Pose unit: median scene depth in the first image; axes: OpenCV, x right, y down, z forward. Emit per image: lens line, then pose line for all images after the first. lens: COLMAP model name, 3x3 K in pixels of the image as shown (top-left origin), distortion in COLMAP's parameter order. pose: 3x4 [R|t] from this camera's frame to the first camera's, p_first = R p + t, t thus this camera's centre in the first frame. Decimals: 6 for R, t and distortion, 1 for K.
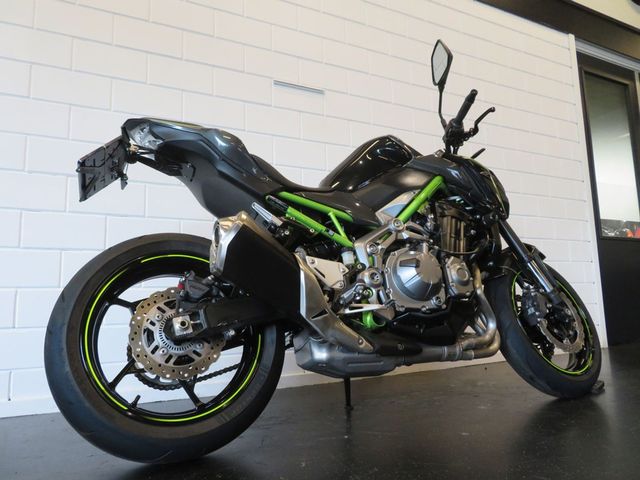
lens RADIAL K [[456.7, 0, 320.0], [0, 456.7, 240.0], [0, 0, 1]] dist [-0.070353, 0.000450]
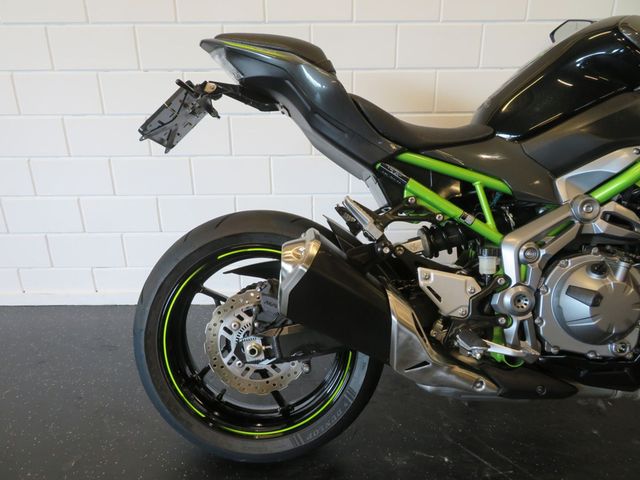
lens RADIAL K [[453.8, 0, 302.4], [0, 453.8, 240.2], [0, 0, 1]] dist [-0.034728, 0.000071]
pose [[0.890808, 0.167402, -0.422419, 0.097204], [0.048332, 0.889477, 0.454417, -0.324477], [0.451802, -0.425215, 0.784262, 0.356353]]
